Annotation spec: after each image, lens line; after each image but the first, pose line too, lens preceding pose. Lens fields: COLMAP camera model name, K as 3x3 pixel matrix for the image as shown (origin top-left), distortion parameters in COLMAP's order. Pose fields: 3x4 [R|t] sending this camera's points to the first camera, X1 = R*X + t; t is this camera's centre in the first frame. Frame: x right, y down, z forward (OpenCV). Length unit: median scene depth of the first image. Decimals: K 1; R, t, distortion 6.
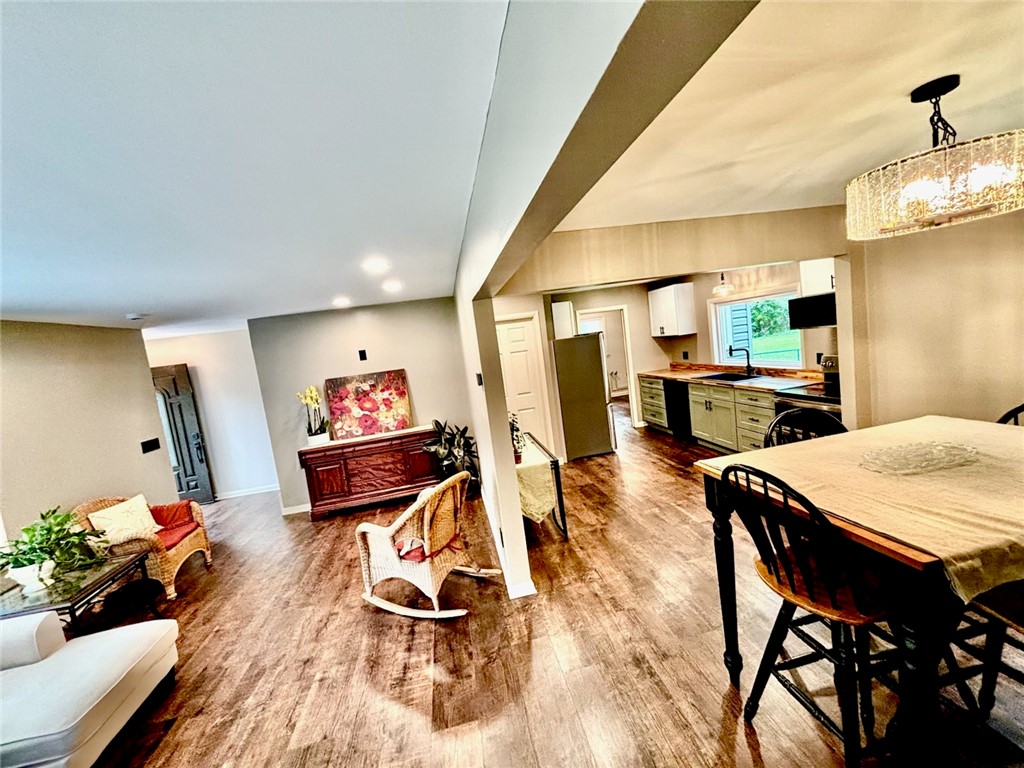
lens RADIAL K [[405.9, 0, 512.0], [0, 405.9, 384.0], [0, 0, 1]] dist [0.000309, 0.000128]
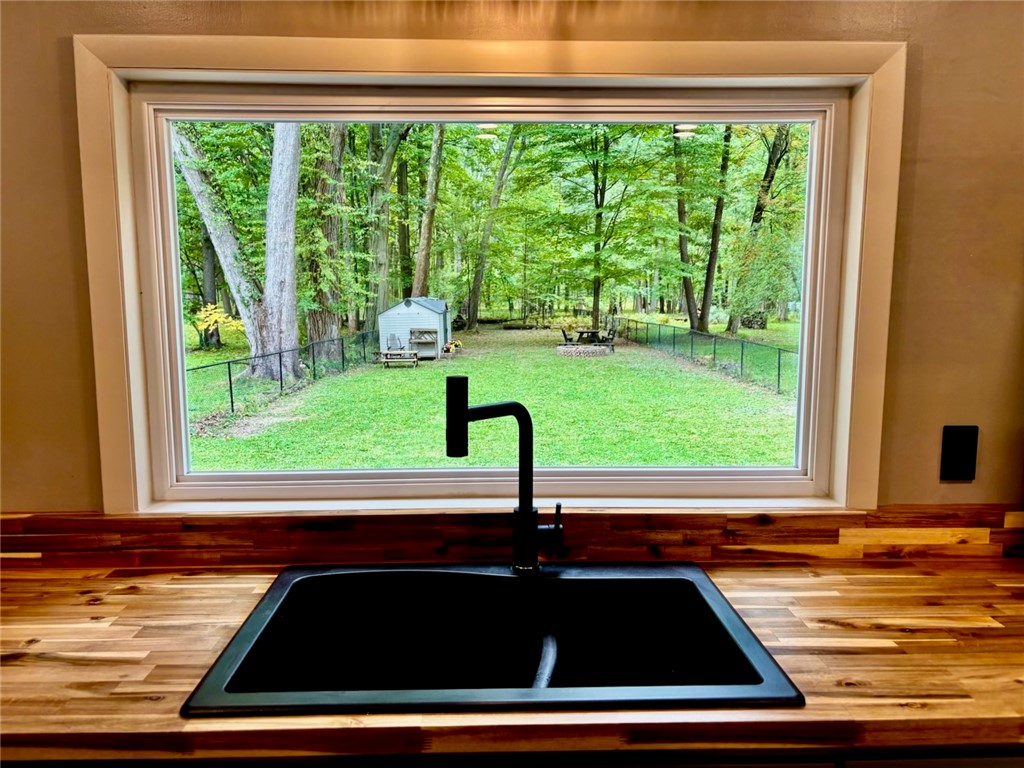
lens RADIAL K [[764.2, 0, 512.0], [0, 764.2, 384.0], [0, 0, 1]] dist [0.034096, -0.003992]
pose [[0.135558, 0.004407, 0.990760, 0.301777], [0.081069, 0.996588, -0.015525, -0.093754], [-0.987447, 0.082425, 0.134738, 1.002947]]
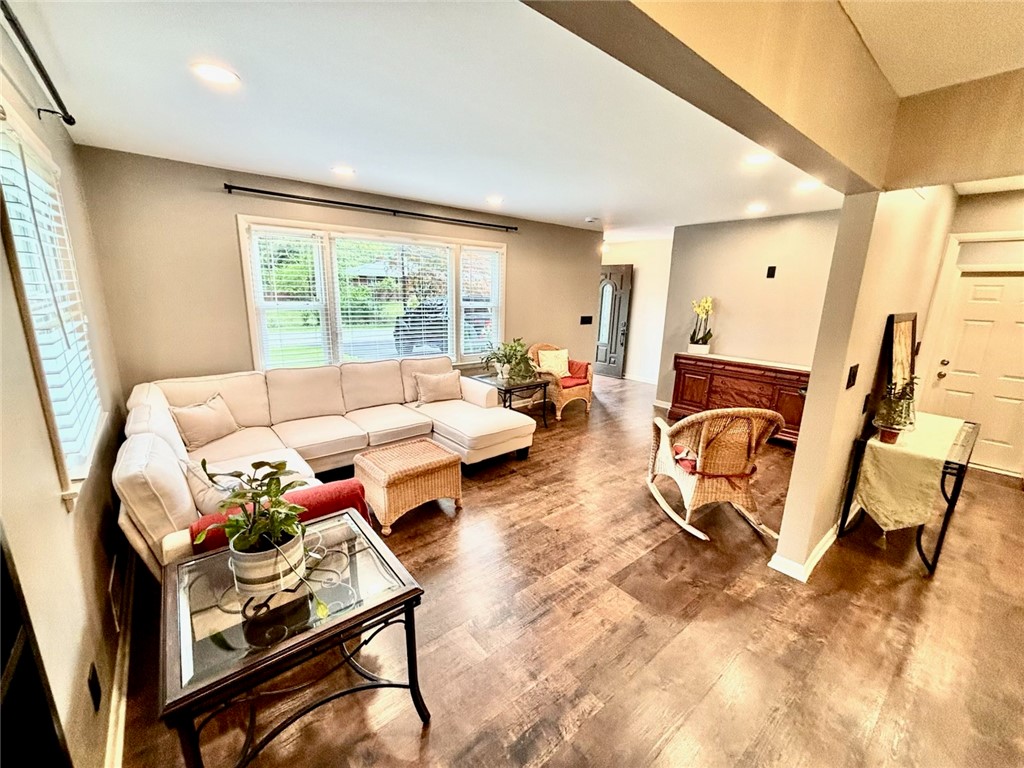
lens RADIAL K [[405.9, 0, 512.0], [0, 405.9, 384.0], [0, 0, 1]] dist [0.000309, 0.000128]
pose [[0.495223, 0.328548, -0.804245, 0.166683], [-0.170474, 0.944485, 0.280867, 0.010813], [0.851876, -0.001989, 0.523739, 0.053118]]
